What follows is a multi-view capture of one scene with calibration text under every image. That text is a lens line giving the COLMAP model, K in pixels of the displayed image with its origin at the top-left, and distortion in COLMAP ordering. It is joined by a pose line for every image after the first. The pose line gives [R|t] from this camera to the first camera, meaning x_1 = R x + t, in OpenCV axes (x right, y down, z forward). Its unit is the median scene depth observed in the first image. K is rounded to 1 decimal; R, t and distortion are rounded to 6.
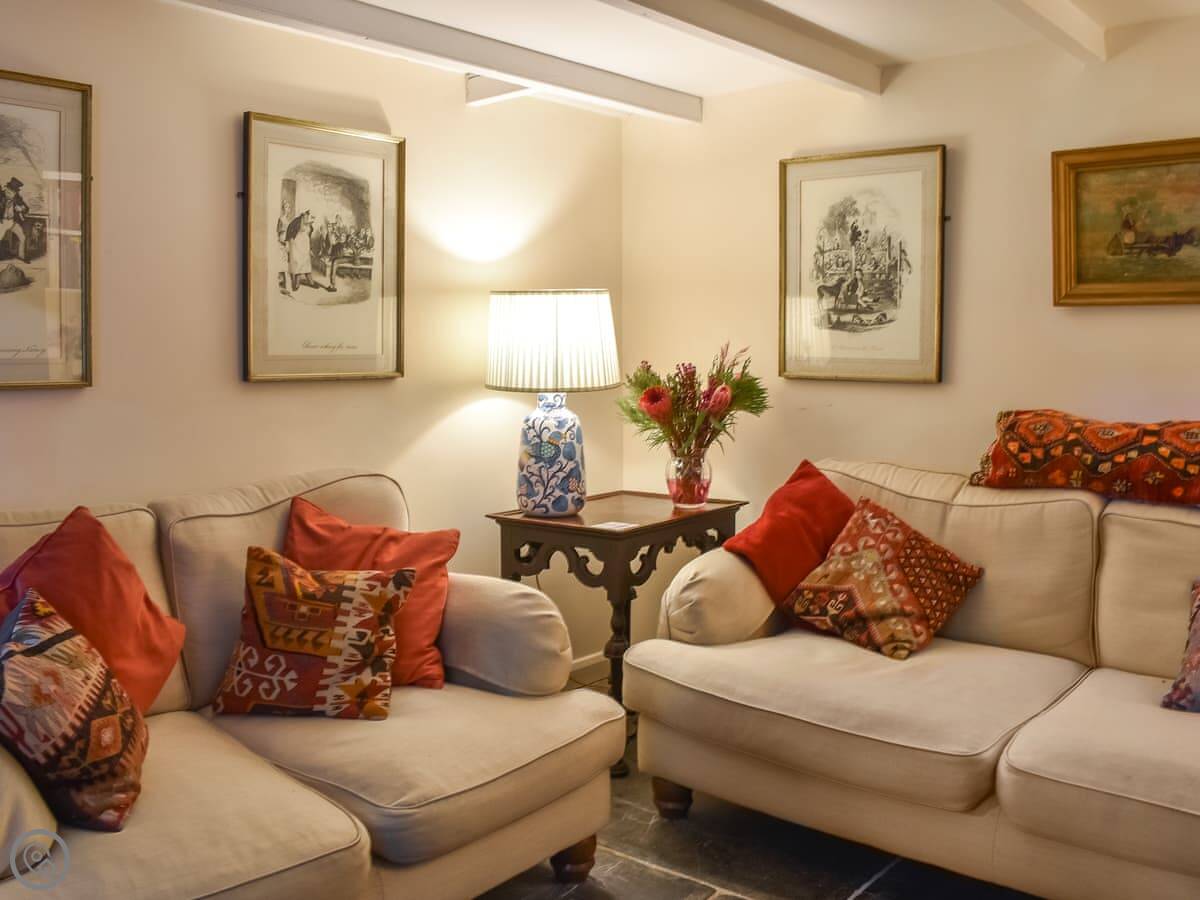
lens RADIAL K [[1073.8, 0, 602.2], [0, 1073.8, 419.3], [0, 0, 1]] dist [-0.073707, 0.010355]
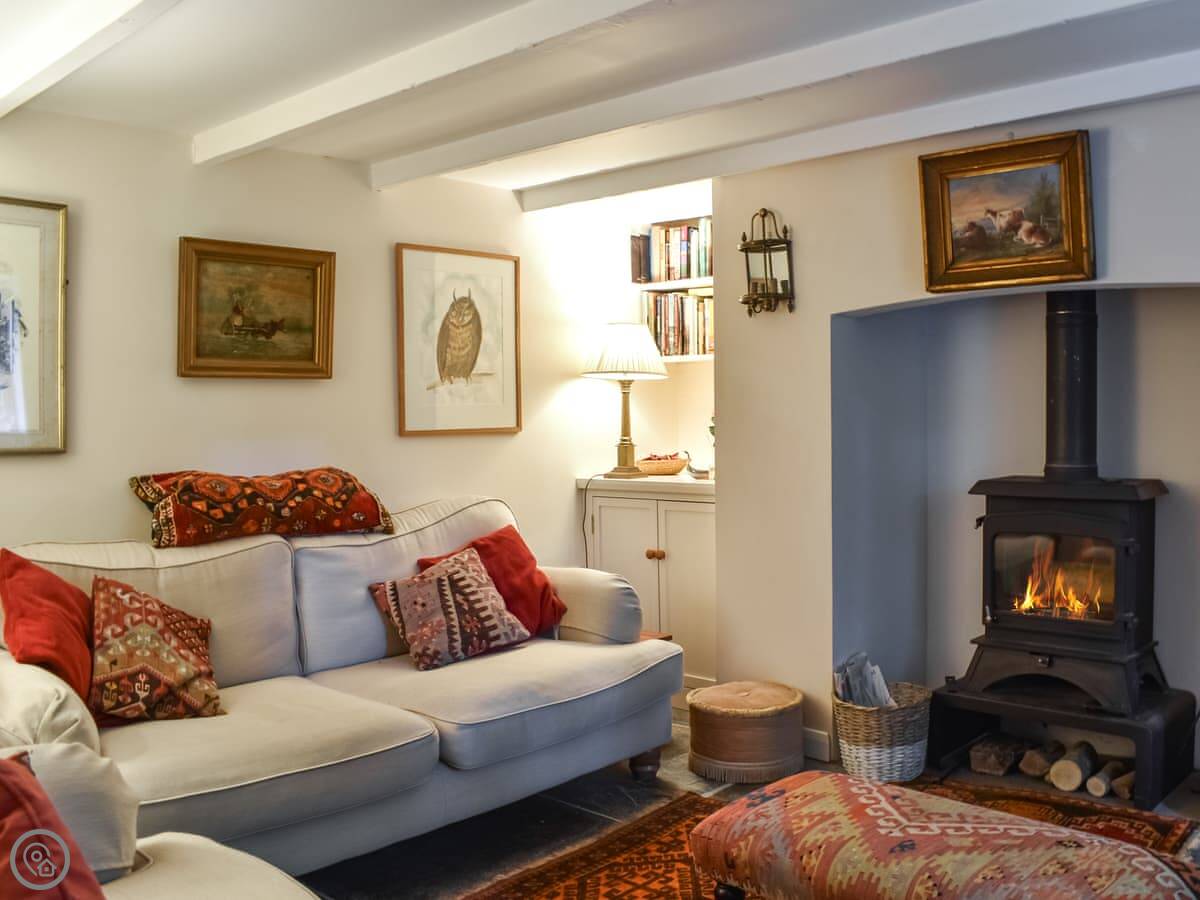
lens RADIAL K [[1097.2, 0, 599.7], [0, 1097.2, 486.4], [0, 0, 1]] dist [-0.101661, 0.018448]
pose [[0.061505, -0.064517, 0.996019, -0.698967], [0.077154, 0.995230, 0.059701, -0.028602], [-0.995120, 0.073175, 0.066190, 0.527580]]
